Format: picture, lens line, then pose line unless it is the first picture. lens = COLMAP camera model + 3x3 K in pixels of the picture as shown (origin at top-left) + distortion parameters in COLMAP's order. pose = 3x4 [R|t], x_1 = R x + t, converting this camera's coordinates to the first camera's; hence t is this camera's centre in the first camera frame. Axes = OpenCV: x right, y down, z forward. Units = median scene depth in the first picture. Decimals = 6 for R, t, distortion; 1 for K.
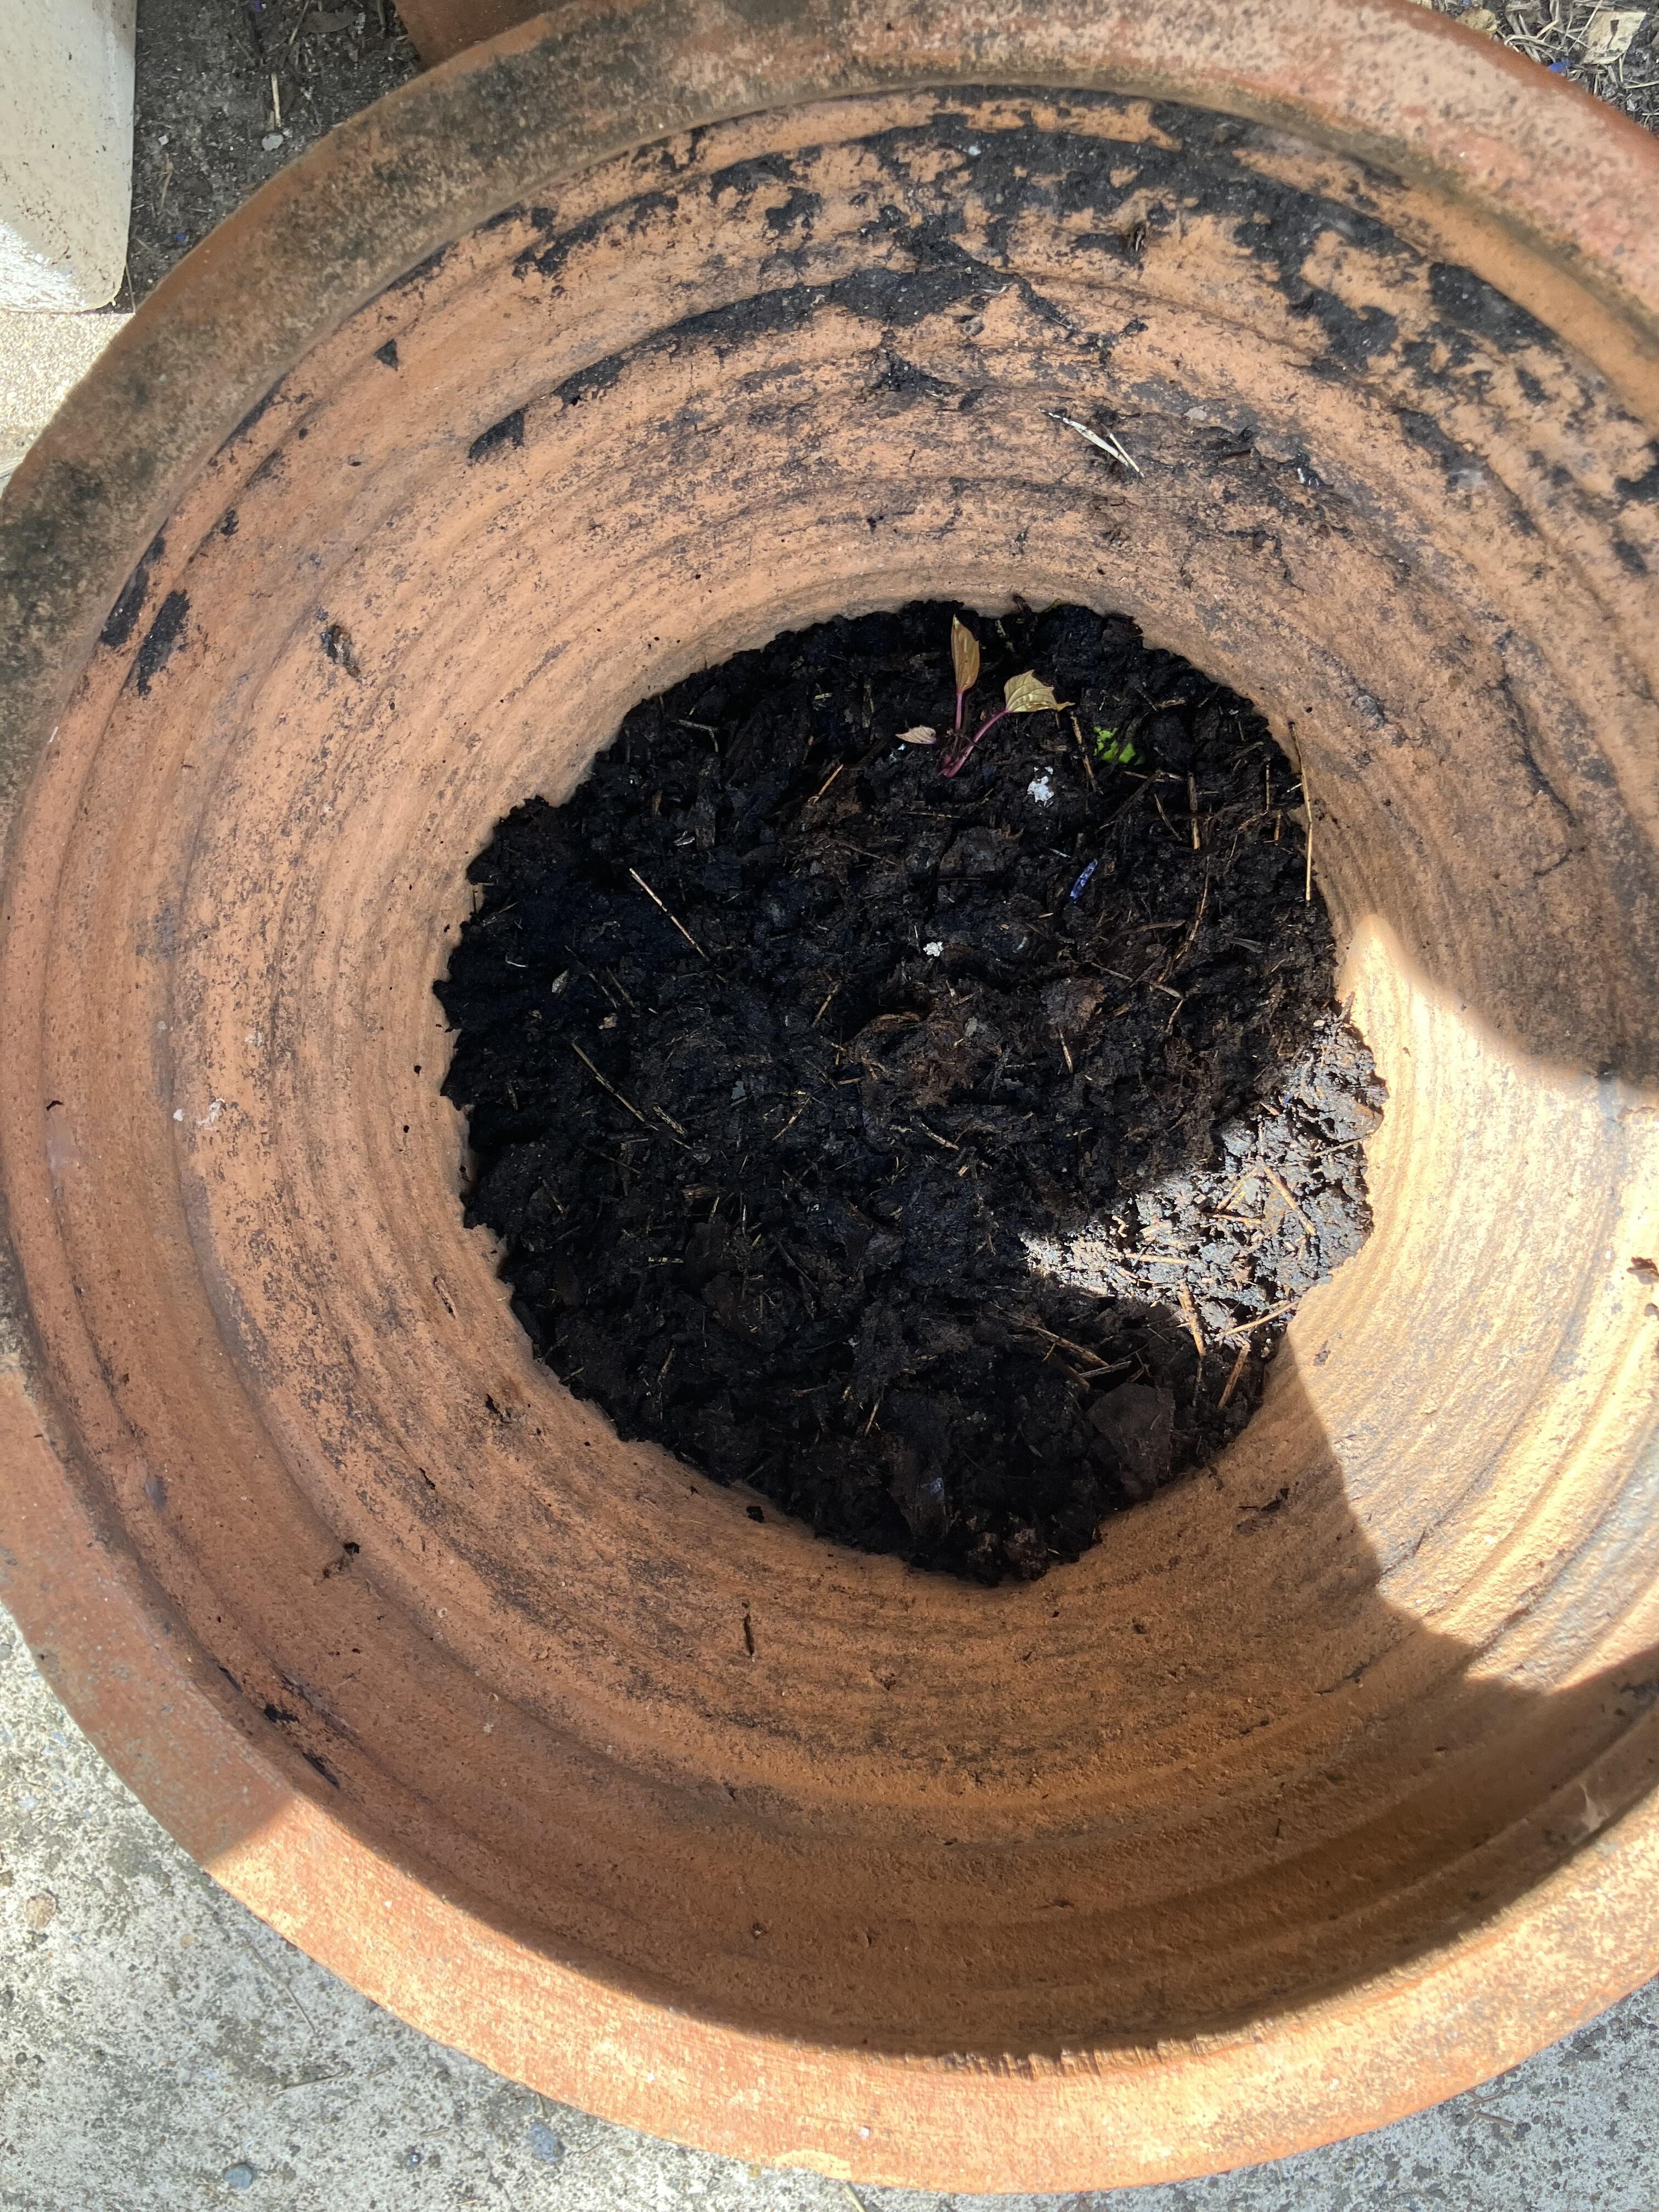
lens RADIAL K [[1803.0, 0, 833.7], [0, 1803.0, 1105.6], [0, 0, 1]] dist [-0.003883, -0.004605]
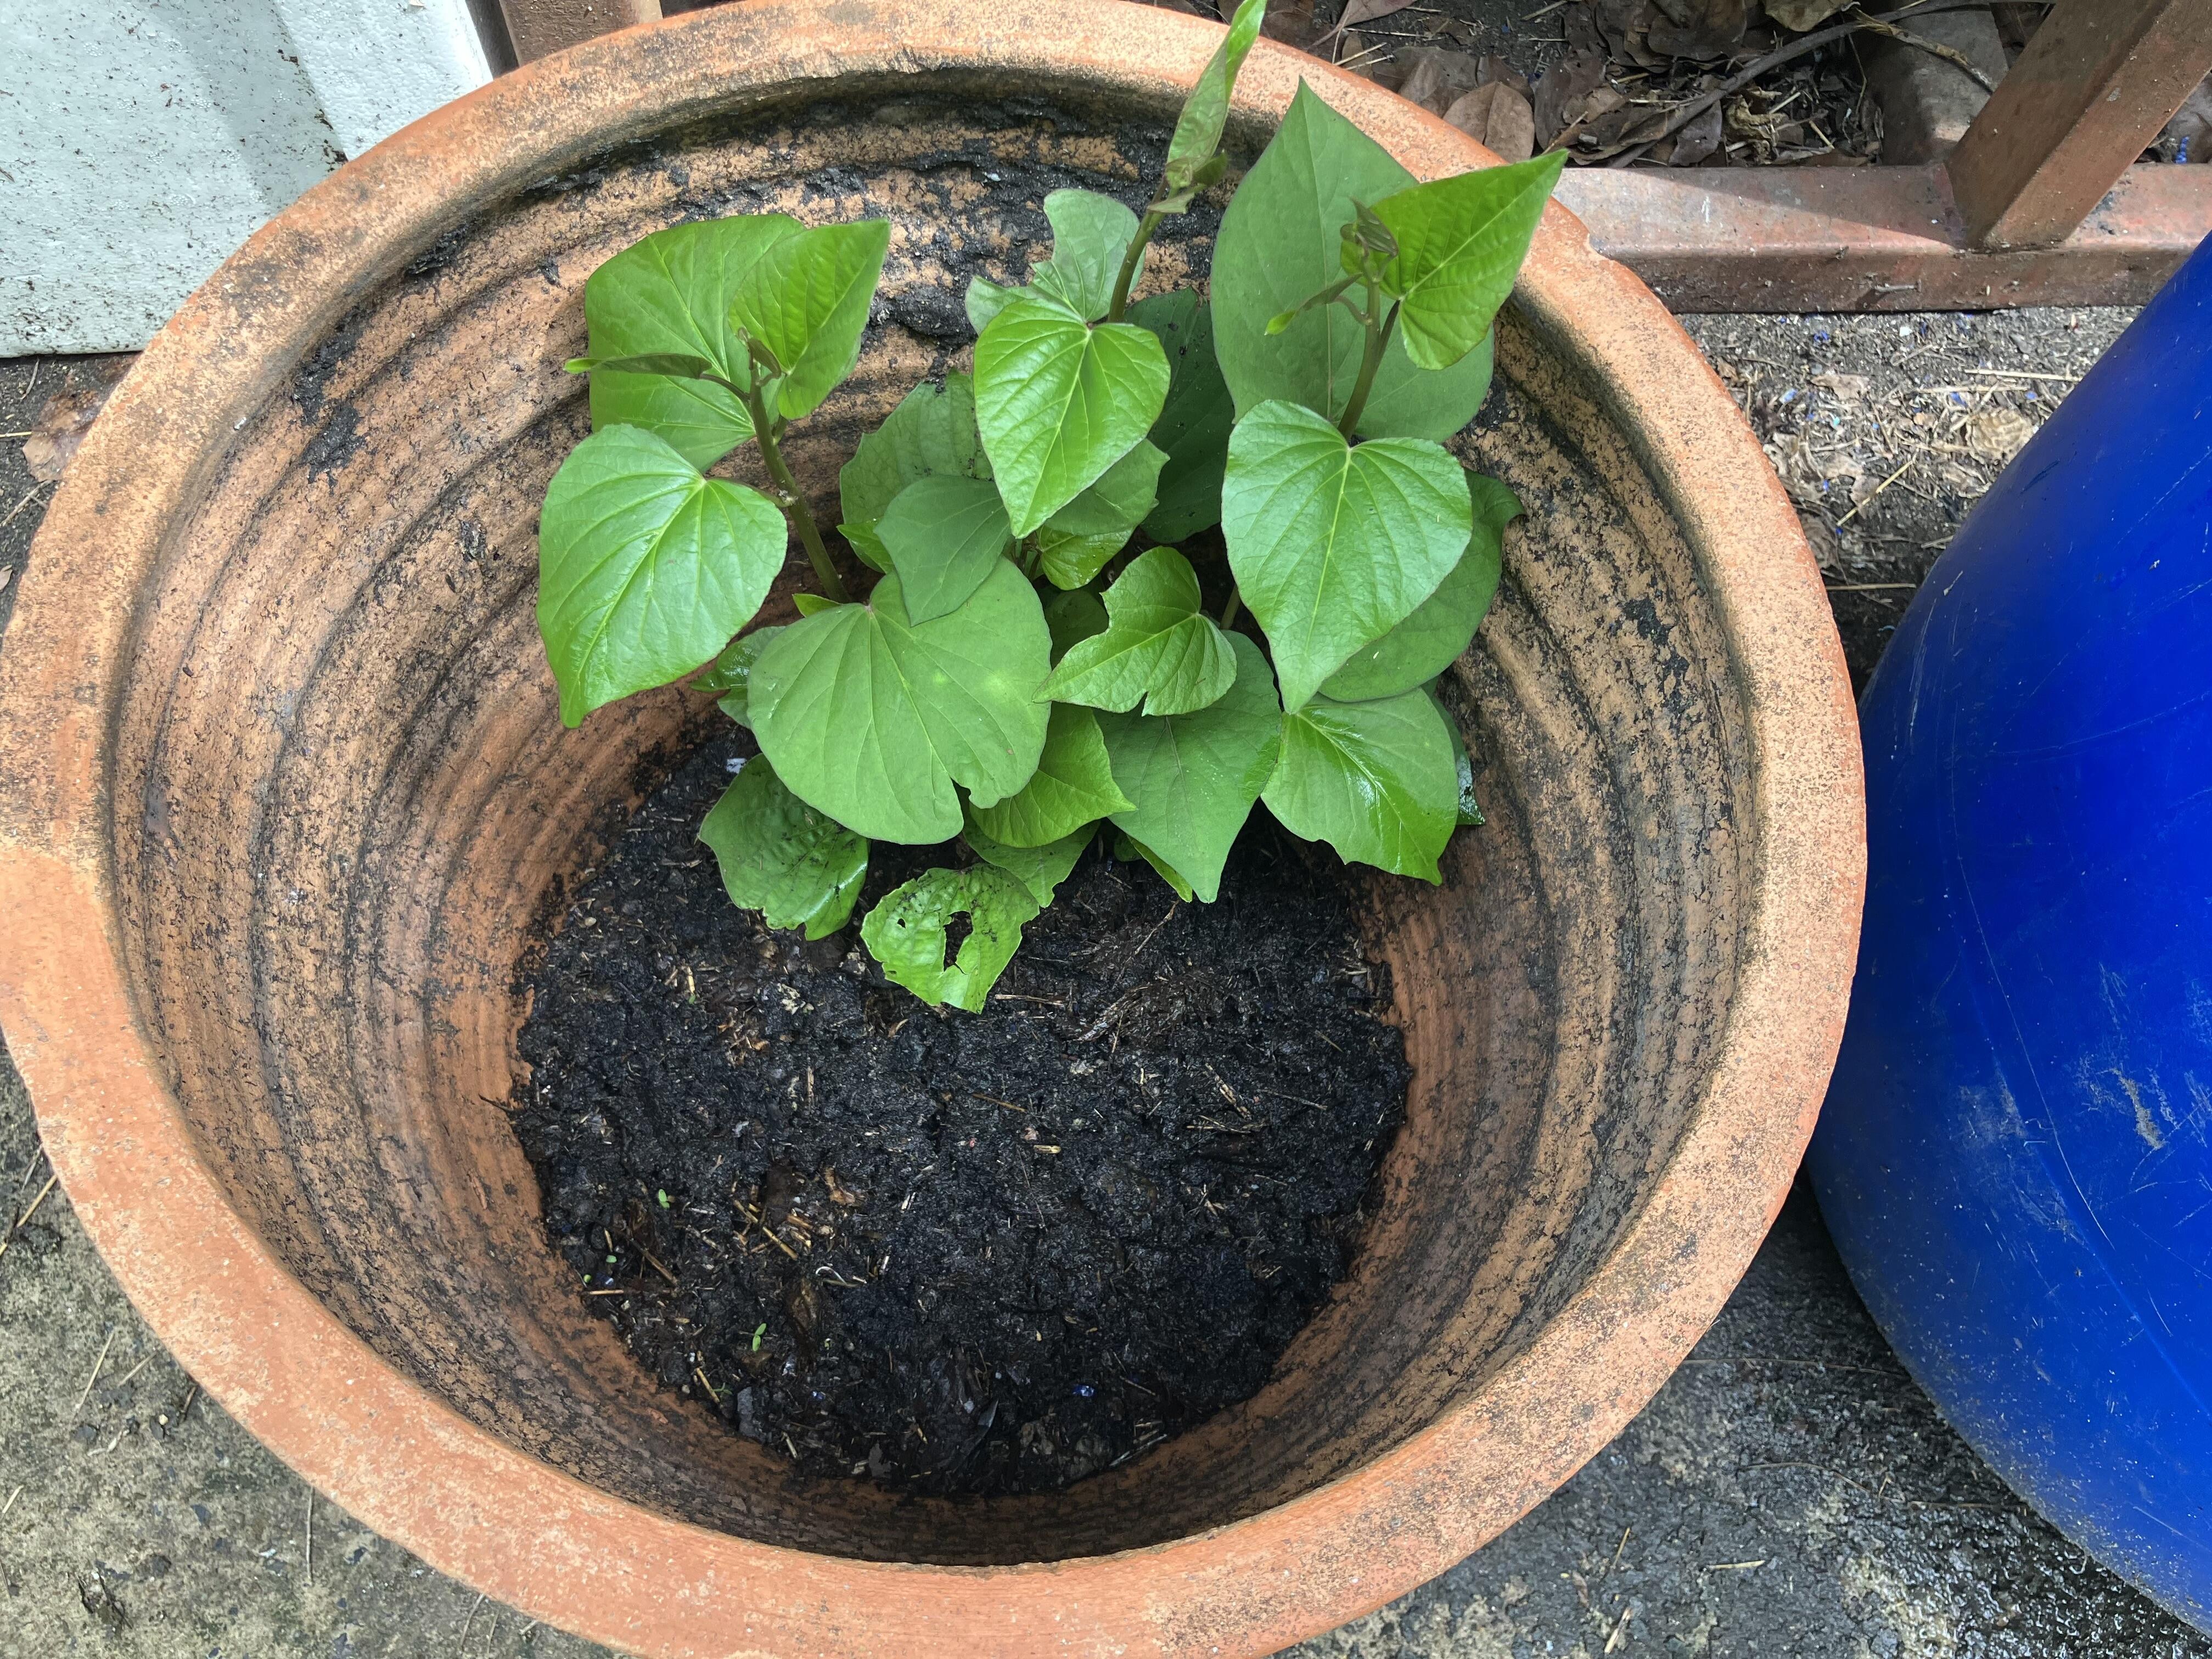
lens RADIAL K [[1802.9, 0, 1102.8], [0, 1802.9, 829.5], [0, 0, 1]] dist [-0.003883, -0.004605]
pose [[0.995462, 0.043601, 0.084582, 0.074185], [-0.004420, 0.909083, -0.416592, 0.595349], [-0.095056, 0.414328, 0.905150, -0.078786]]
